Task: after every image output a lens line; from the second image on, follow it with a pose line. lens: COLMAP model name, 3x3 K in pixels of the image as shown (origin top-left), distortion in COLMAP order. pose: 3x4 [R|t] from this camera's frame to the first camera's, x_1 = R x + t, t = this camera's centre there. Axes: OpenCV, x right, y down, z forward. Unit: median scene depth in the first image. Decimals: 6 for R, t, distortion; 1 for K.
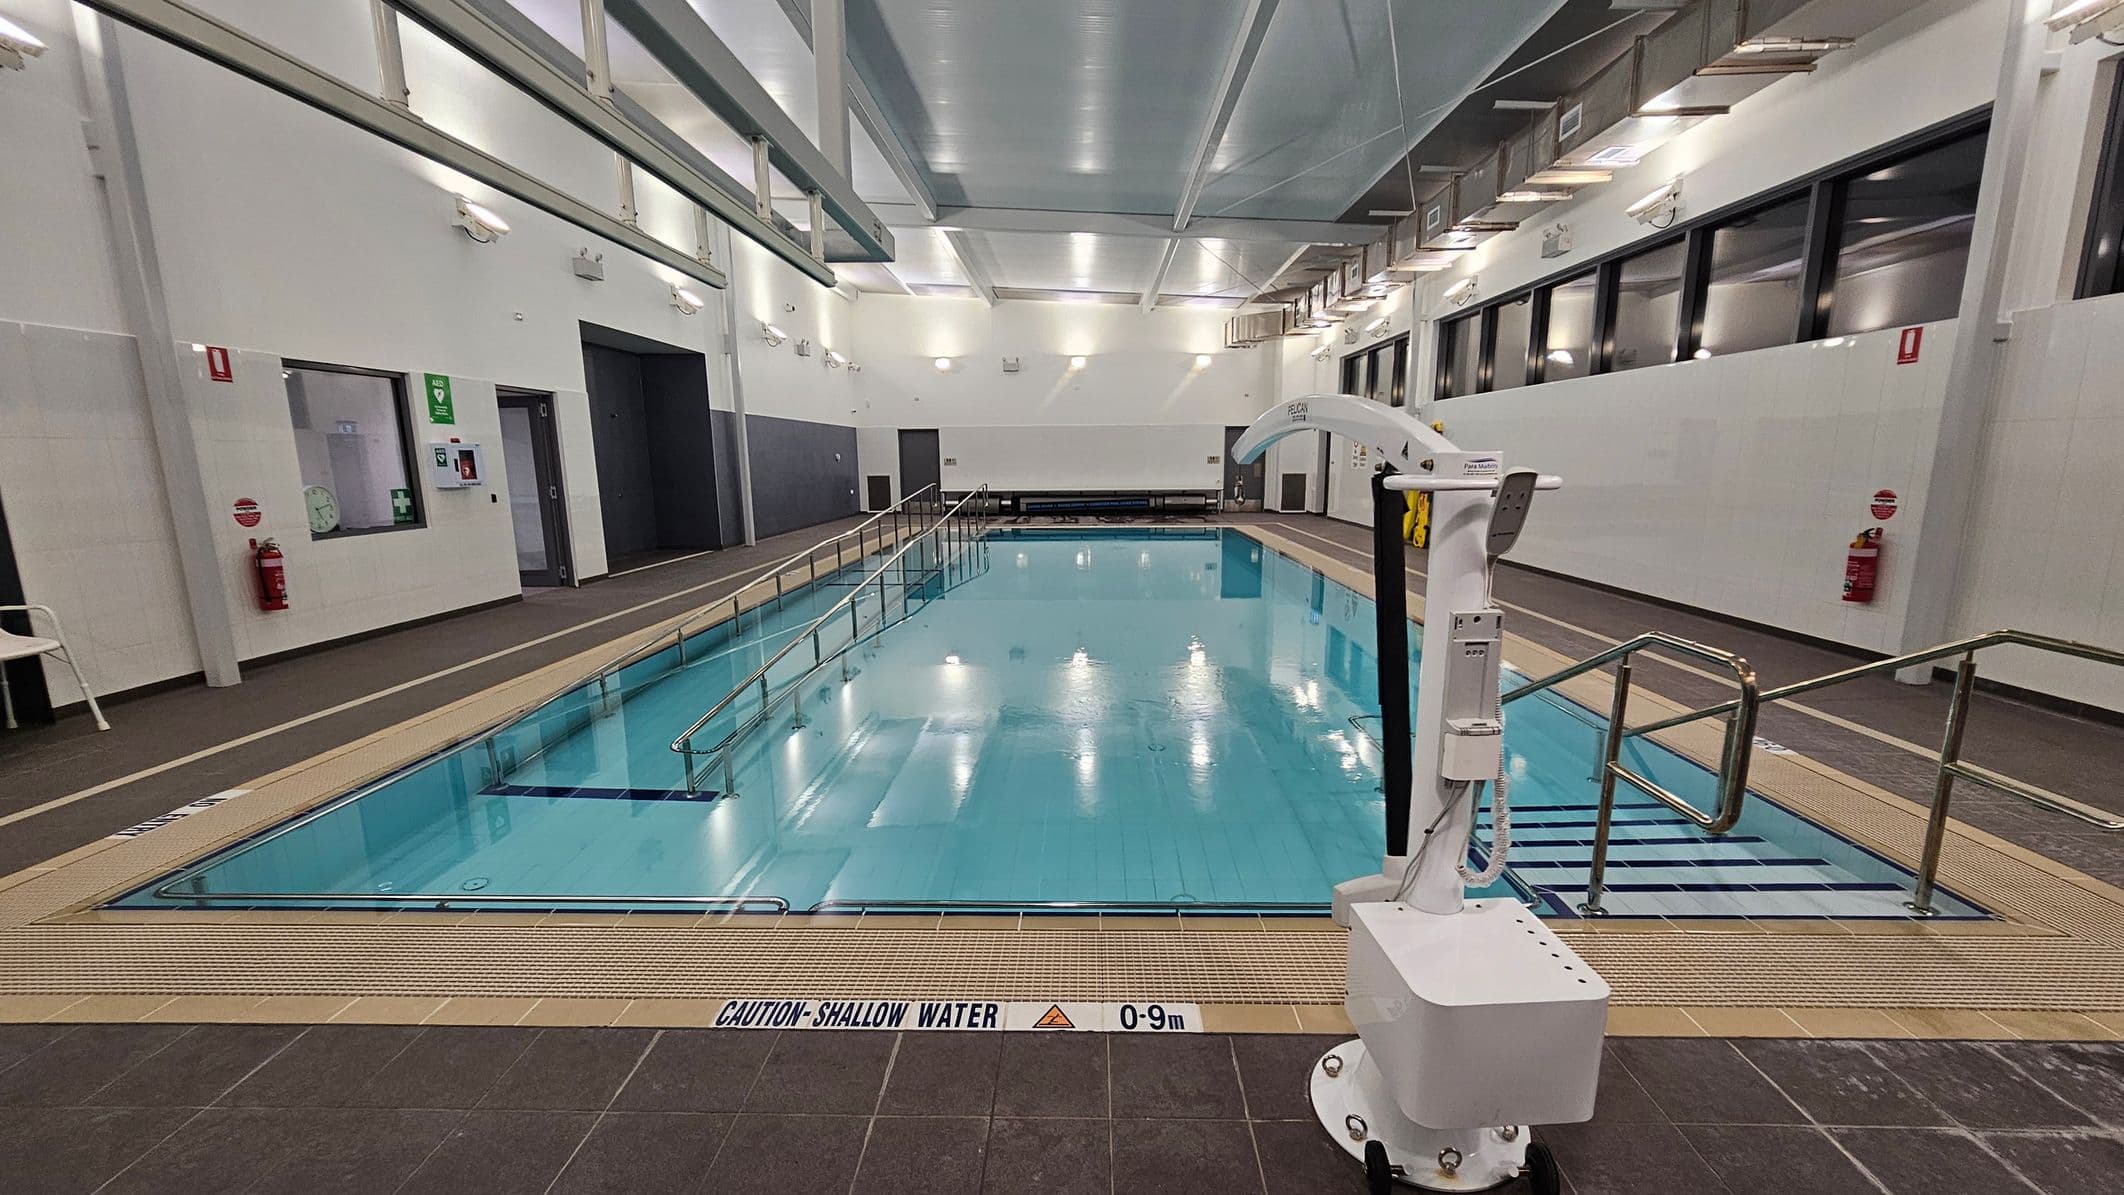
lens RADIAL K [[873.8, 0, 1062.0], [0, 873.8, 621.9], [0, 0, 1]] dist [-0.001202, -0.000655]
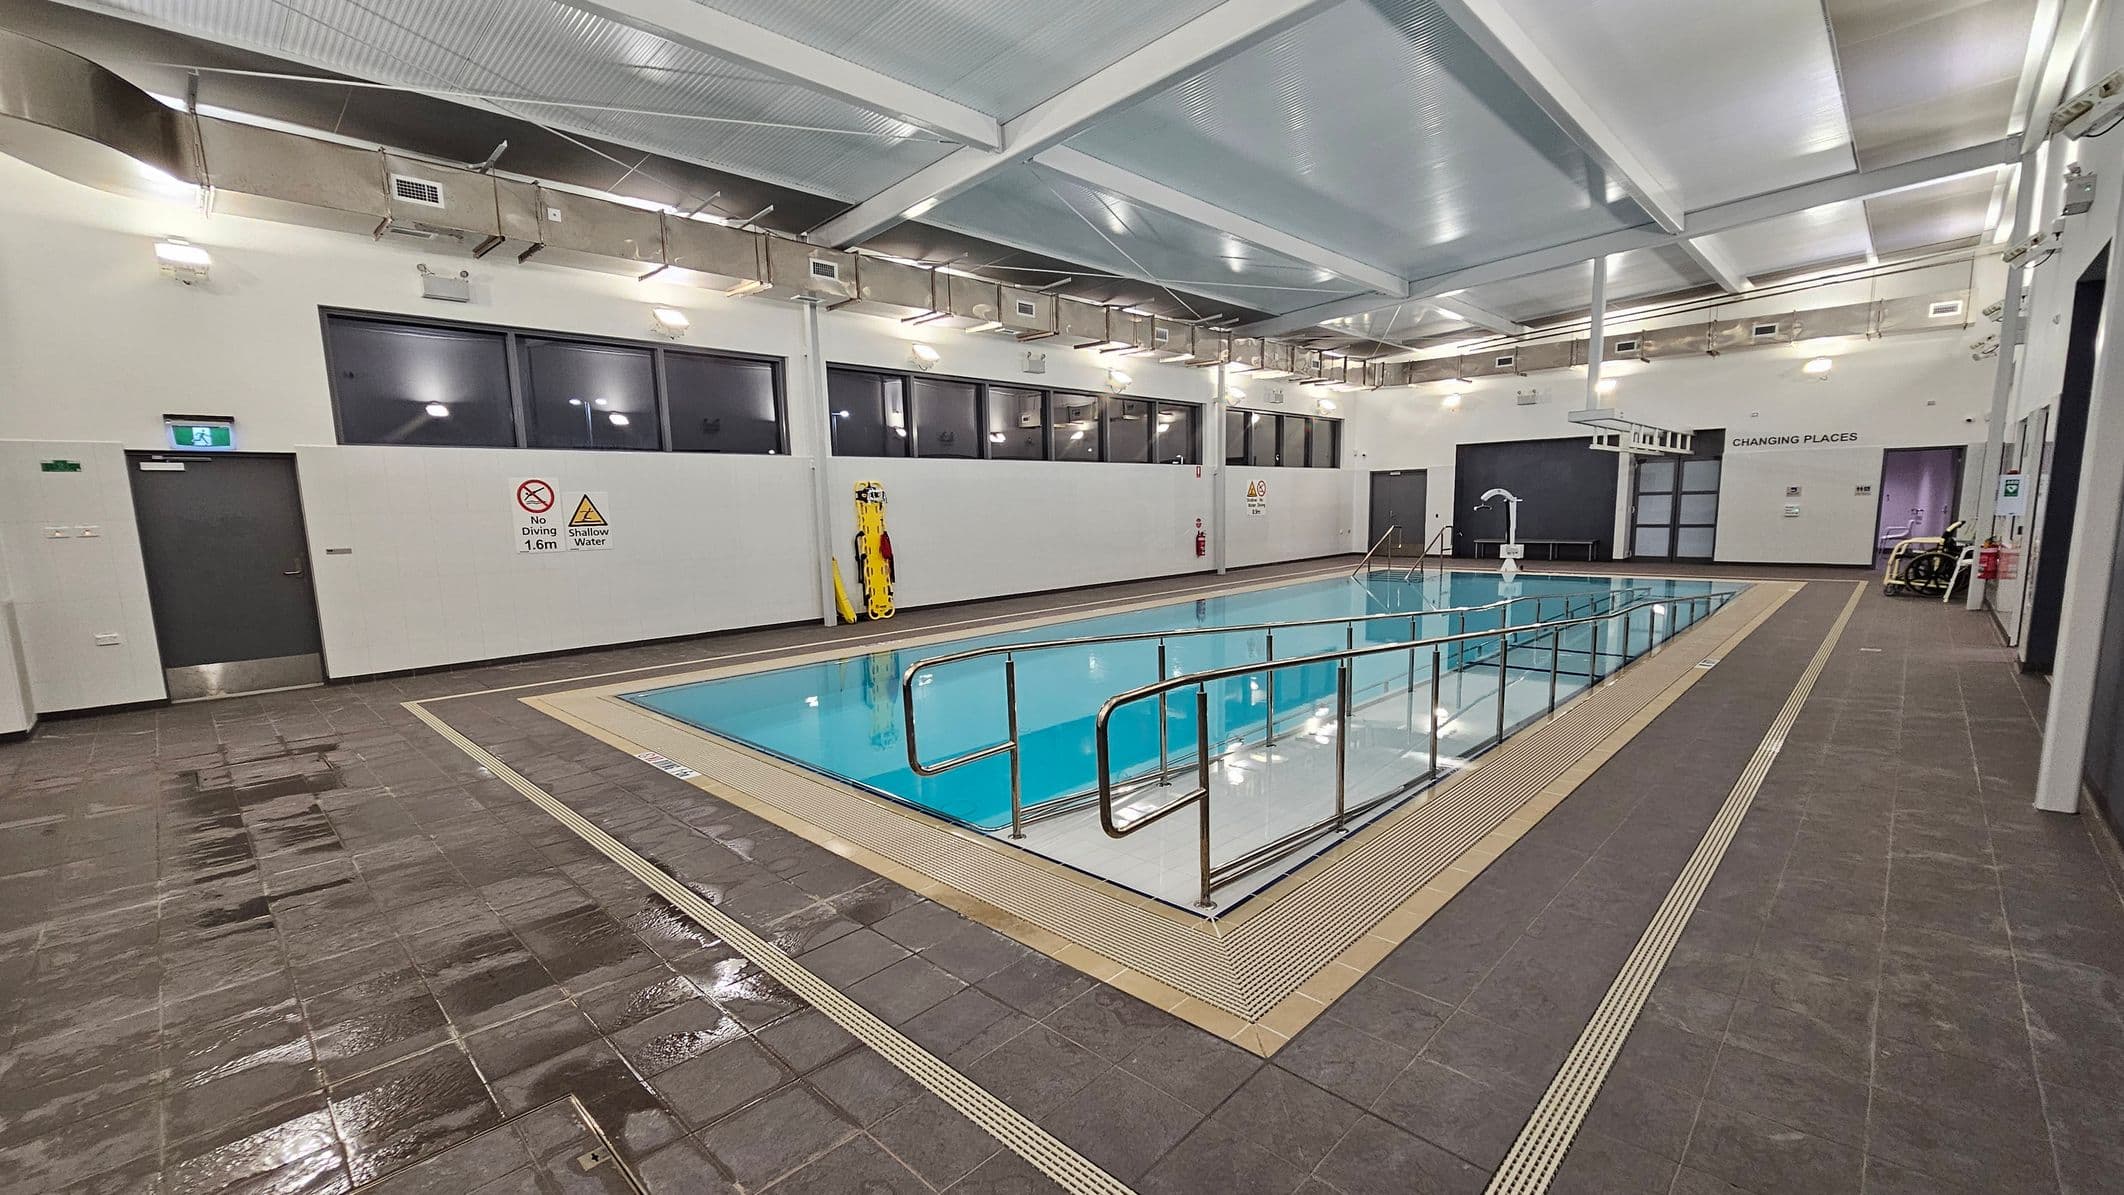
lens RADIAL K [[873.8, 0, 1062.0], [0, 873.8, 621.9], [0, 0, 1]] dist [-0.001202, -0.000655]
pose [[-0.734256, -0.055600, 0.676592, -0.316733], [0.162547, 0.953252, 0.254734, -0.269061], [-0.659126, 0.297018, -0.690893, 1.439006]]
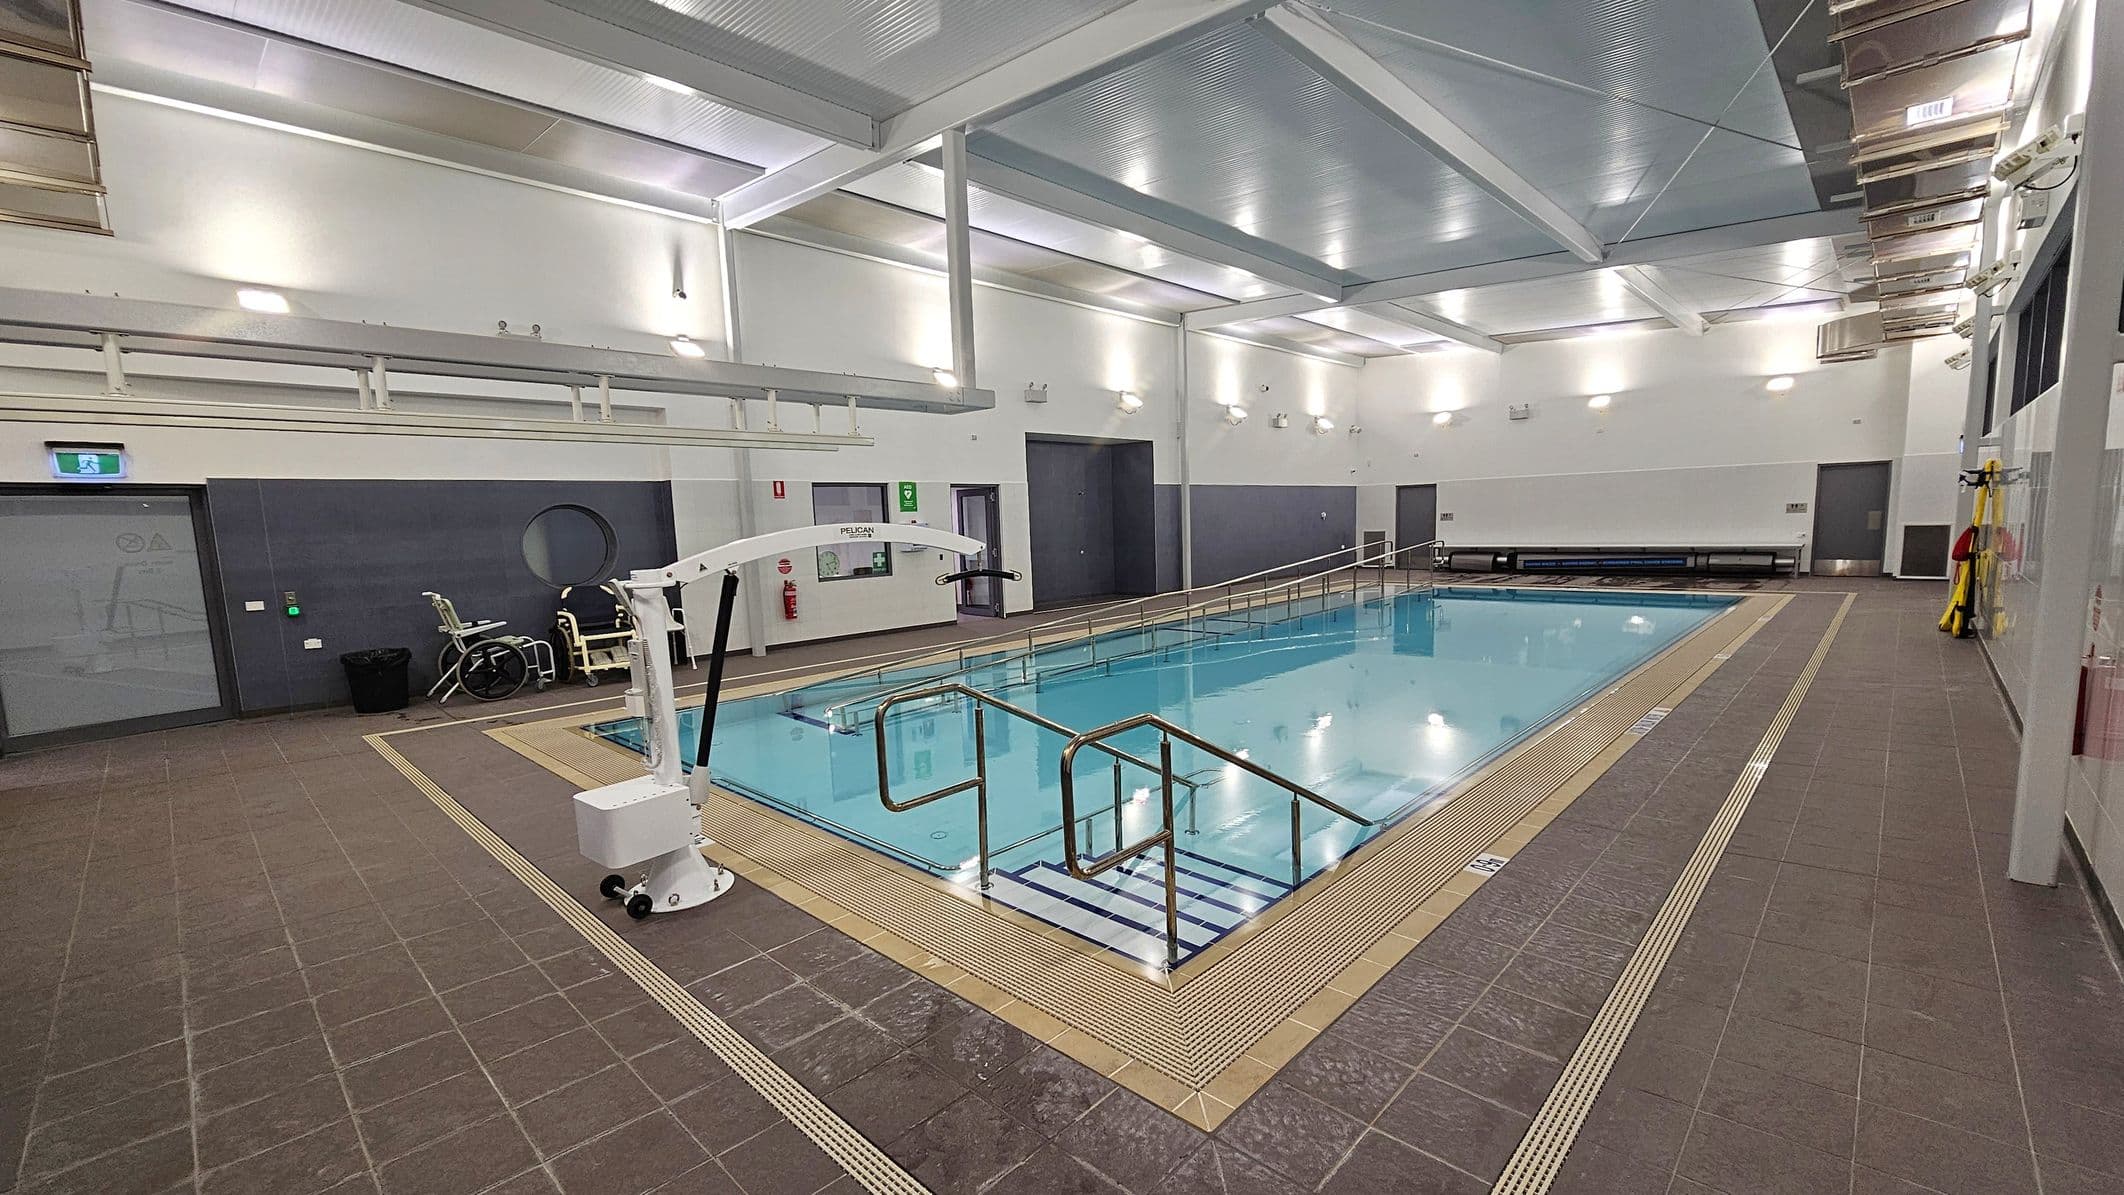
lens RADIAL K [[869.1, 0, 1065.6], [0, 869.1, 620.5], [0, 0, 1]] dist [-0.000725, -0.000108]
pose [[0.742515, 0.061729, -0.666979, 0.330427], [-0.097877, 0.995056, -0.016869, -0.015634], [0.662640, 0.077808, 0.744885, 0.006439]]
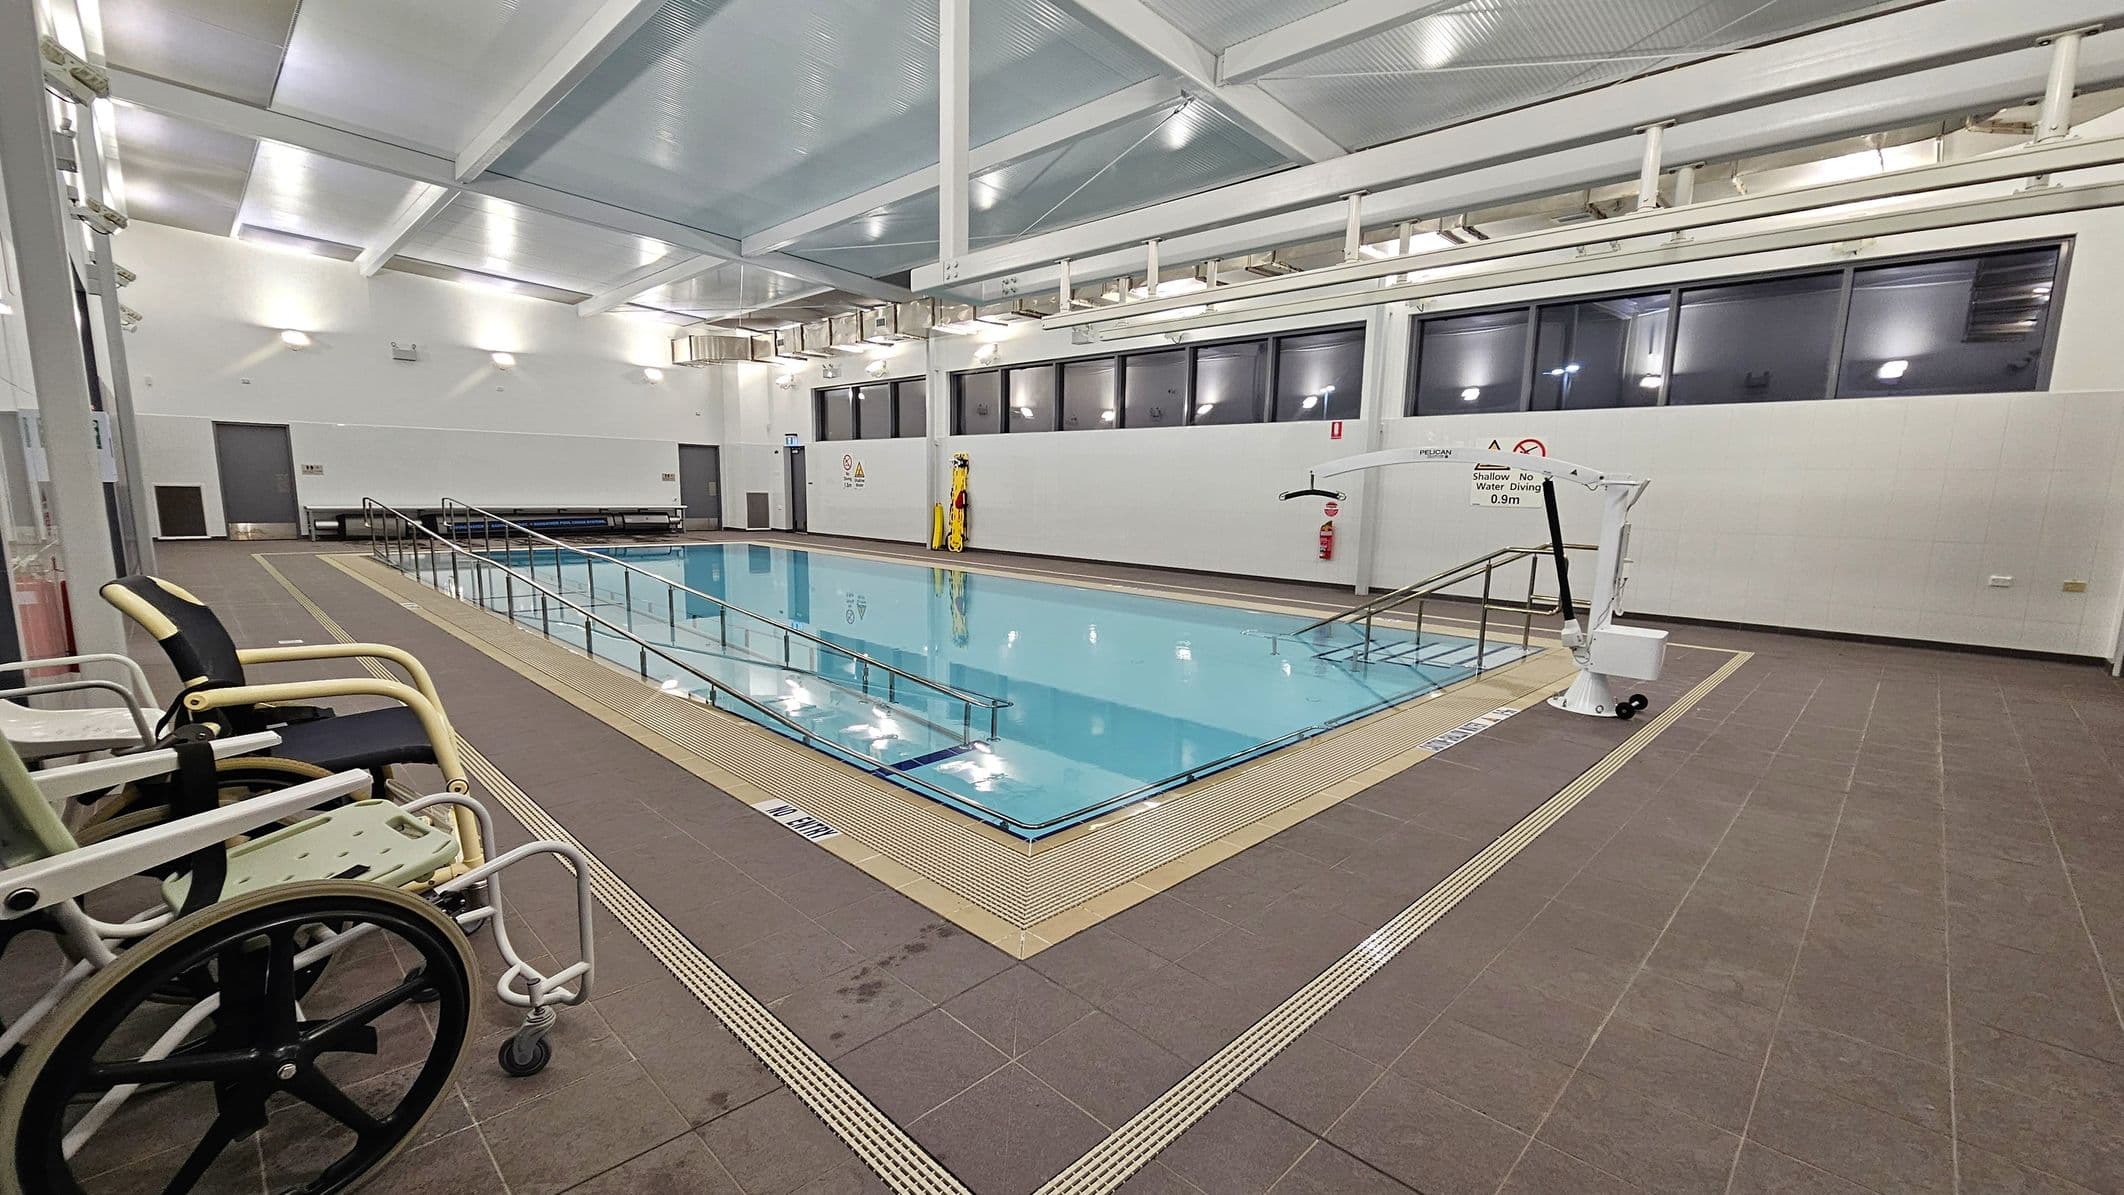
lens RADIAL K [[873.8, 0, 1062.0], [0, 873.8, 621.9], [0, 0, 1]] dist [-0.001202, -0.000655]
pose [[0.683330, -0.089221, 0.724638, -0.382770], [0.109917, 0.993765, 0.018706, 0.006635], [-0.721788, 0.066868, 0.688876, 0.037687]]
